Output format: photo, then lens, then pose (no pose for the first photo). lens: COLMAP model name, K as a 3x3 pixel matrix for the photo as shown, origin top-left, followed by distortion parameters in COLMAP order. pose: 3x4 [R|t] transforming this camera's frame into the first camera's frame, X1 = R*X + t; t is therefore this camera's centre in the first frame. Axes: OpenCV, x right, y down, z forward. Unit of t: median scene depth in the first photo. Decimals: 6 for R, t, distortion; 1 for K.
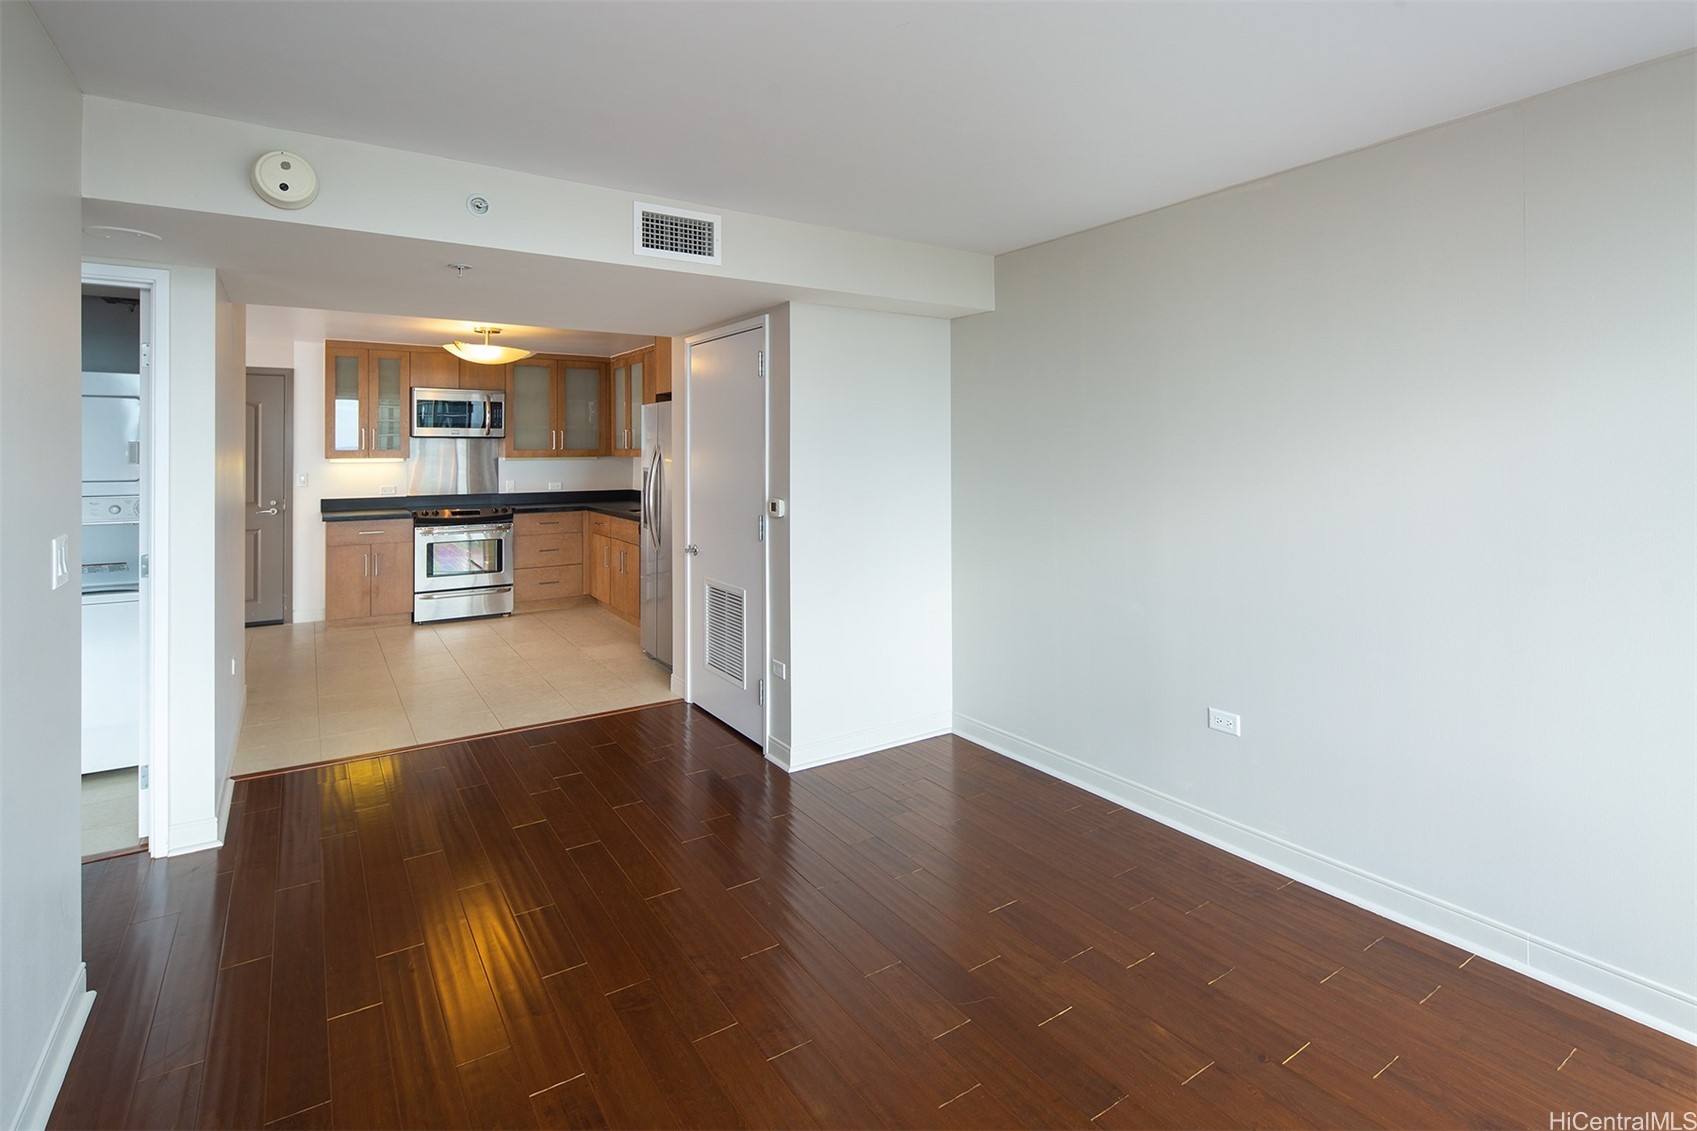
lens RADIAL K [[809.5, 0, 848.5], [0, 809.5, 565.5], [0, 0, 1]] dist [0.002528, 0.000144]
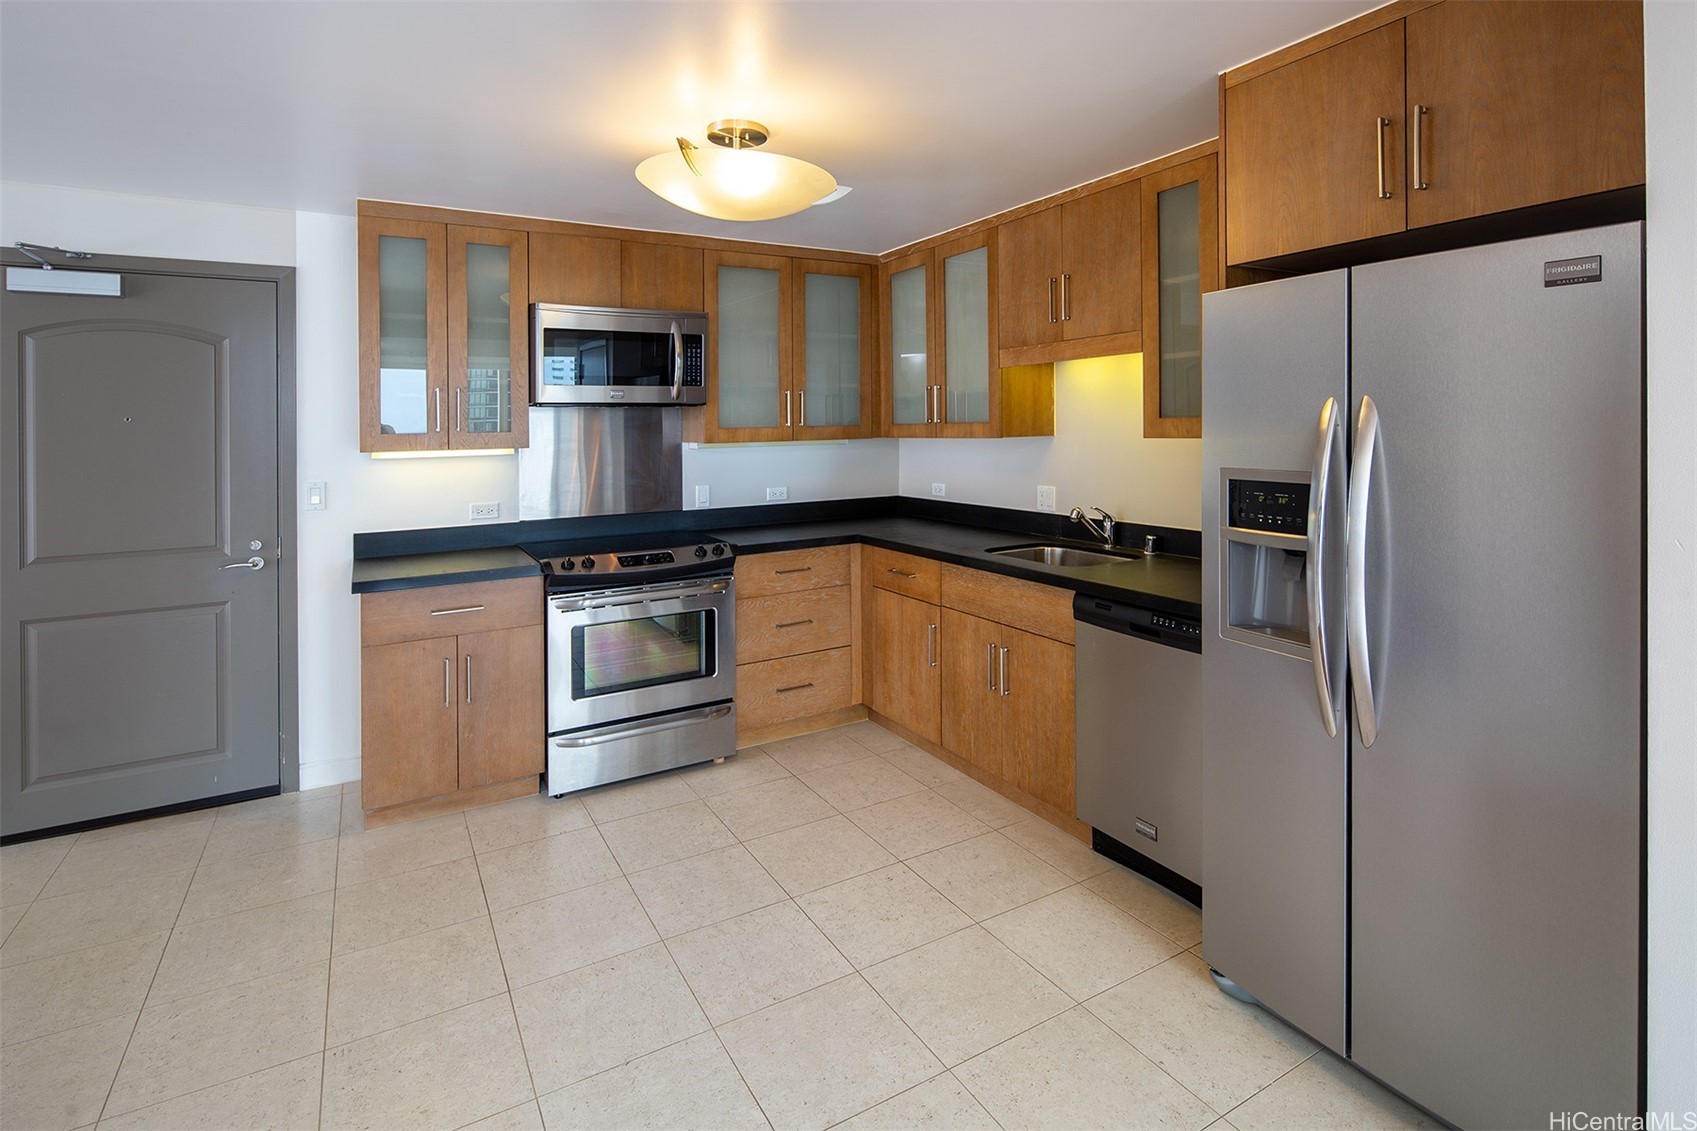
lens RADIAL K [[843.4, 0, 890.7], [0, 843.4, 541.5], [0, 0, 1]] dist [0.000905, -0.000634]
pose [[0.999413, -0.012020, -0.032075, -0.305041], [0.011878, 0.999919, -0.004618, -0.070579], [0.032128, 0.004235, 0.999475, 0.492547]]
